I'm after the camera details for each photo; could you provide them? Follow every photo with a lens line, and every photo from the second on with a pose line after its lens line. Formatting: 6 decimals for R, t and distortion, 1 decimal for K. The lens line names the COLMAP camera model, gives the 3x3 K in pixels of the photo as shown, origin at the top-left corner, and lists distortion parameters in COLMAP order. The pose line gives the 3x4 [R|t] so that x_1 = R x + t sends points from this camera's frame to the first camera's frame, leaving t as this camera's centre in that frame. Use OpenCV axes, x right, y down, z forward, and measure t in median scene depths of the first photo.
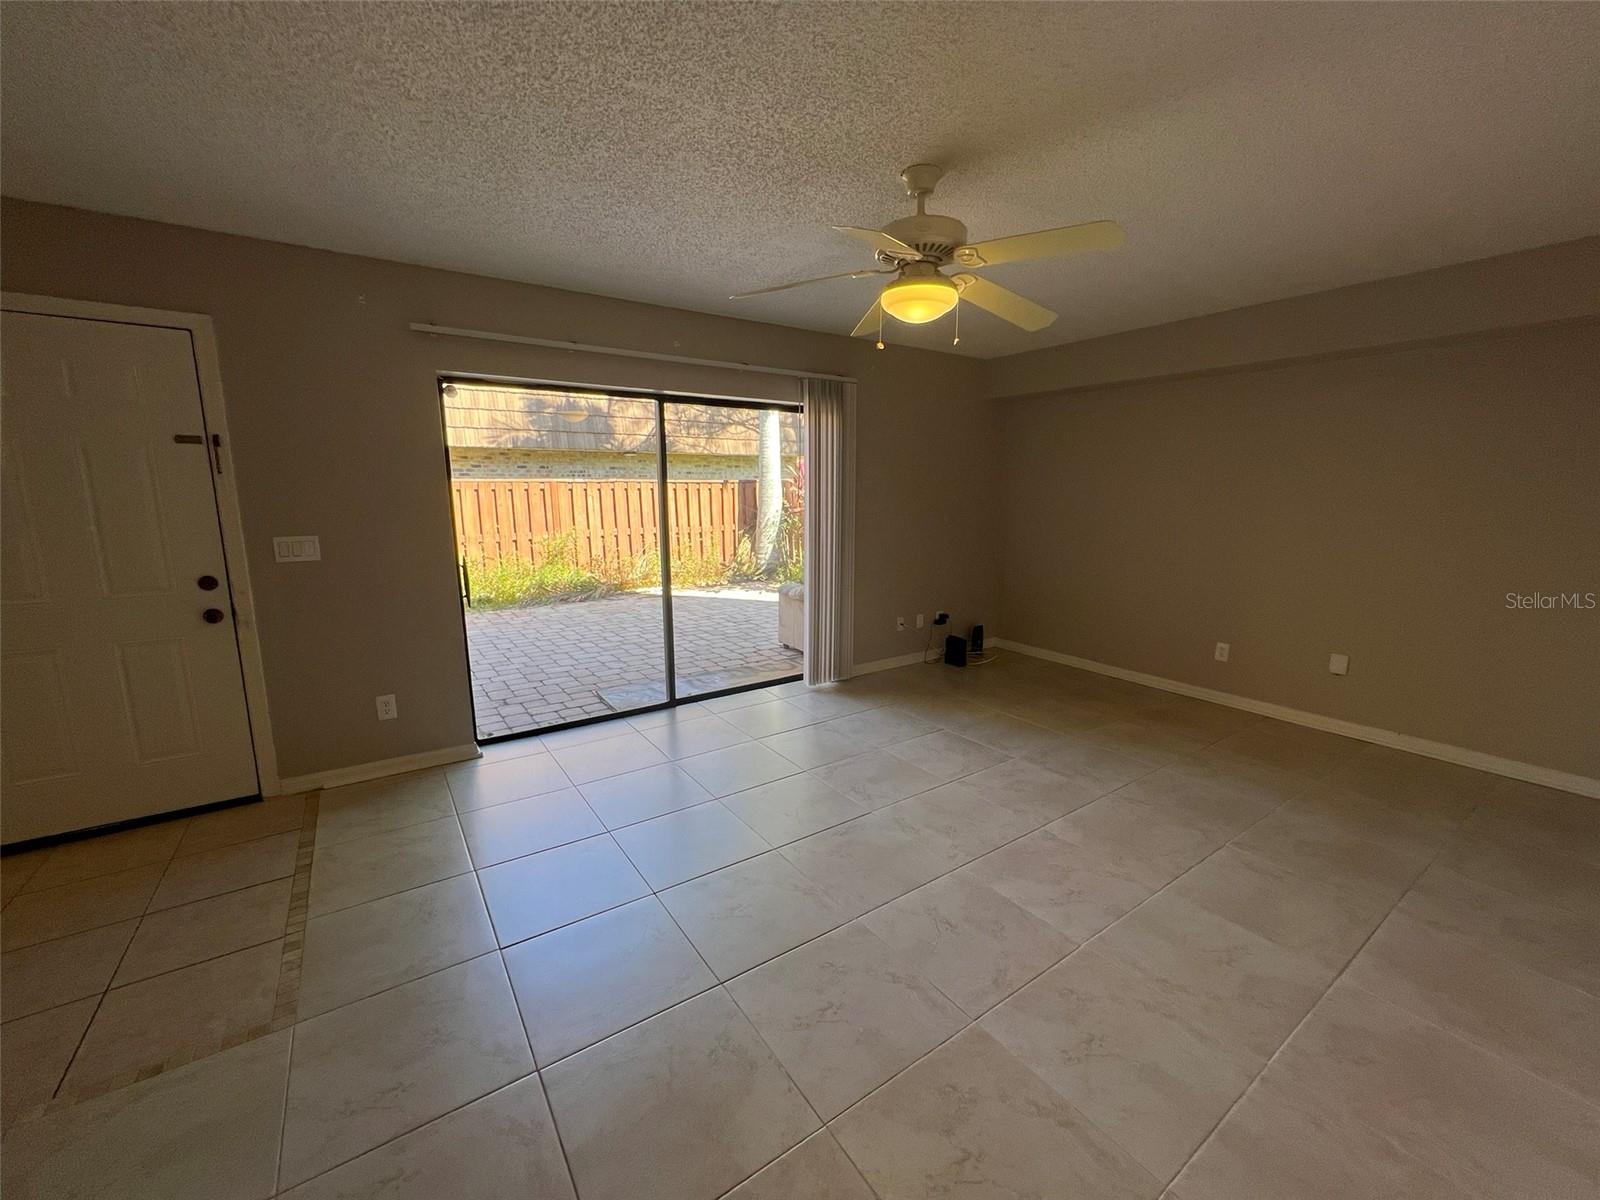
lens RADIAL K [[640.0, 0, 797.8], [0, 640.0, 601.8], [0, 0, 1]] dist [-0.001145, -0.000109]
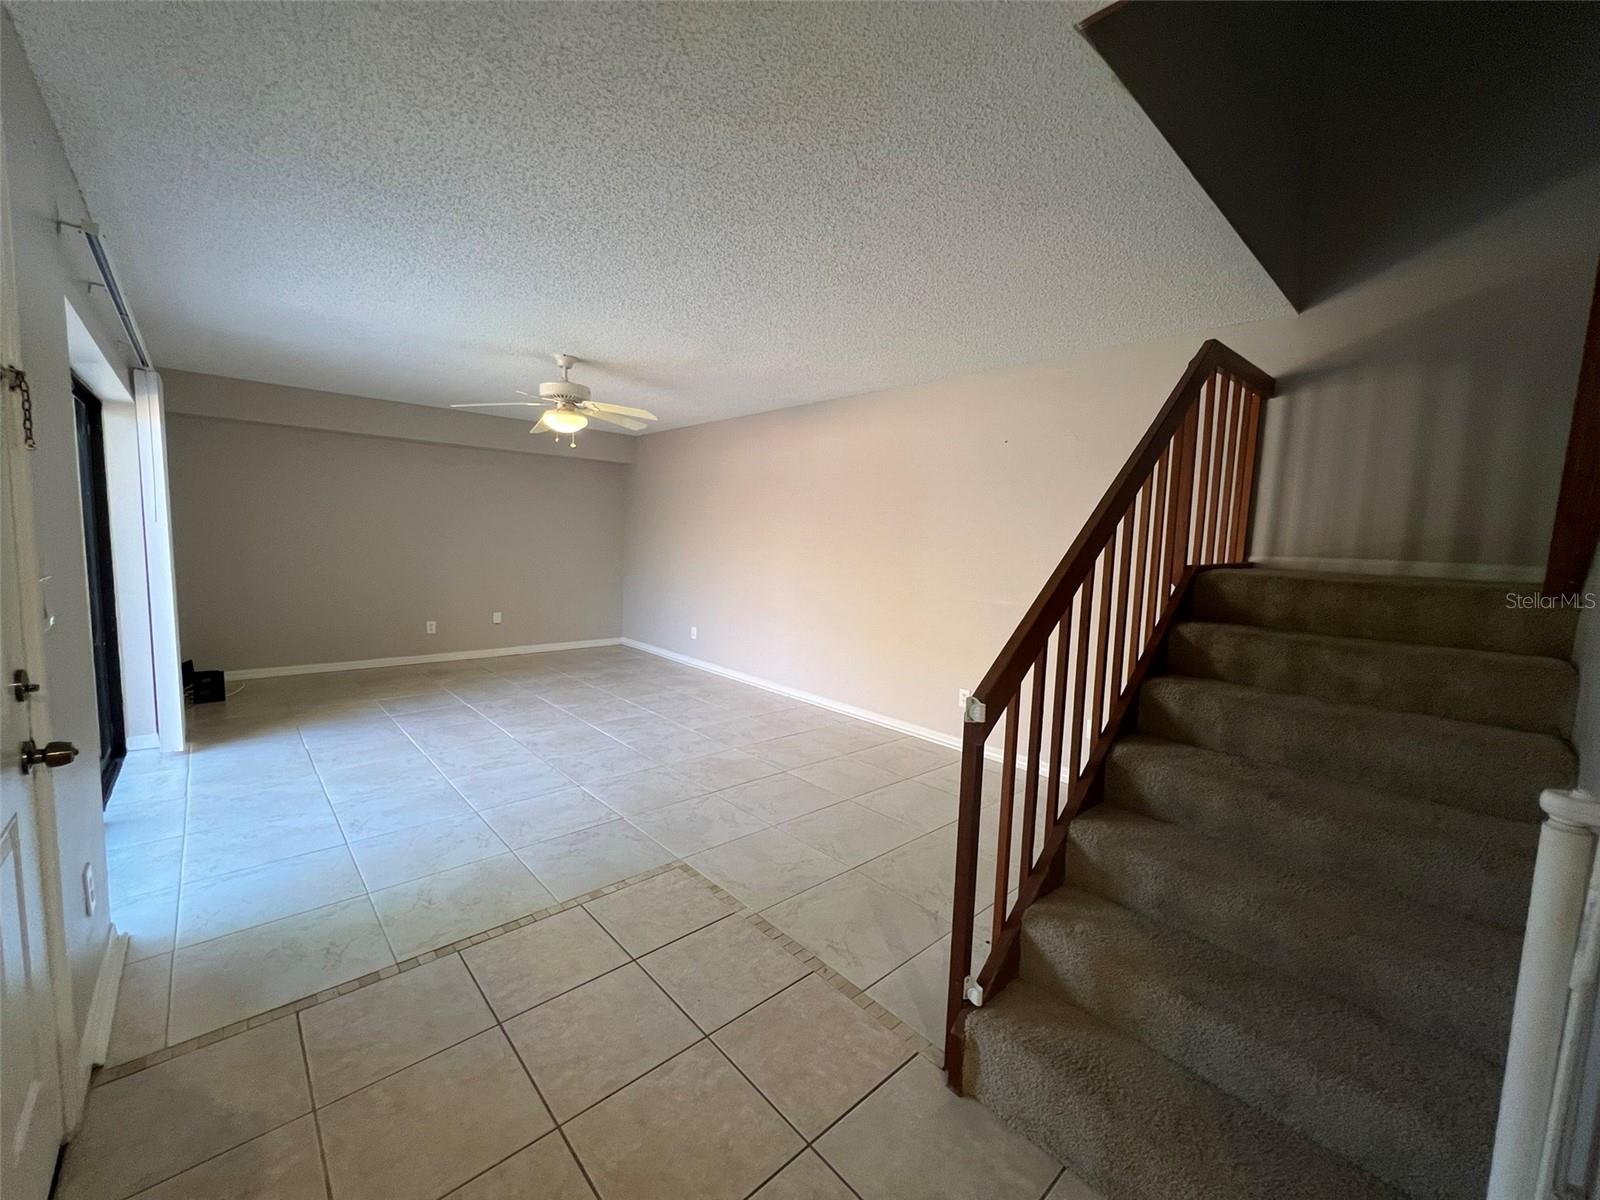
lens RADIAL K [[638.8, 0, 803.2], [0, 638.8, 603.9], [0, 0, 1]] dist [-0.000601, 0.000452]
pose [[-0.143458, -0.105331, 0.984035, -1.466275], [0.139396, 0.982256, 0.125463, -0.066353], [-0.979790, 0.155169, -0.126229, 0.515354]]
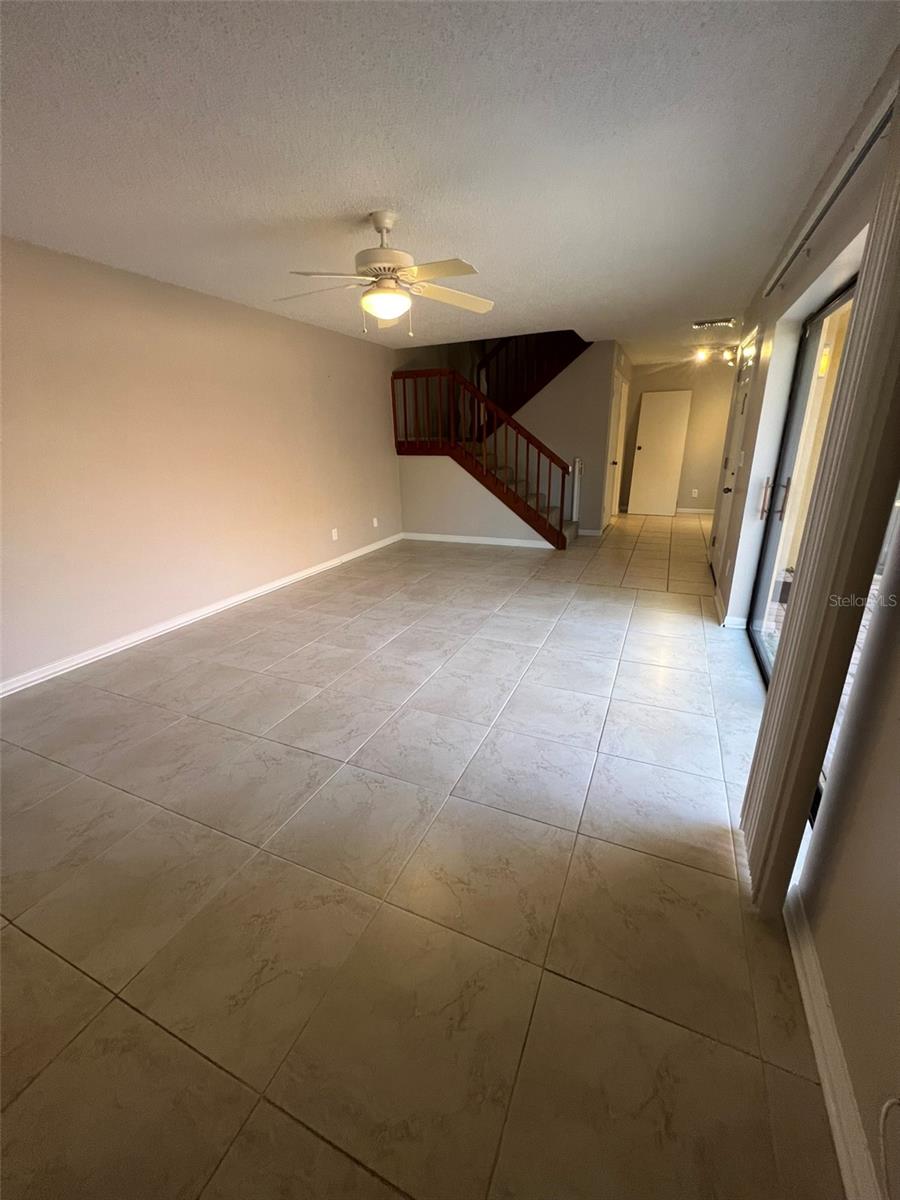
lens RADIAL K [[479.1, 0, 451.2], [0, 479.1, 598.3], [0, 0, 1]] dist [-0.000601, 0.000452]
pose [[-0.852815, 0.189354, -0.486674, 0.617749], [-0.066977, 0.884588, 0.461539, -0.312312], [0.517900, 0.426203, -0.741708, 1.834804]]
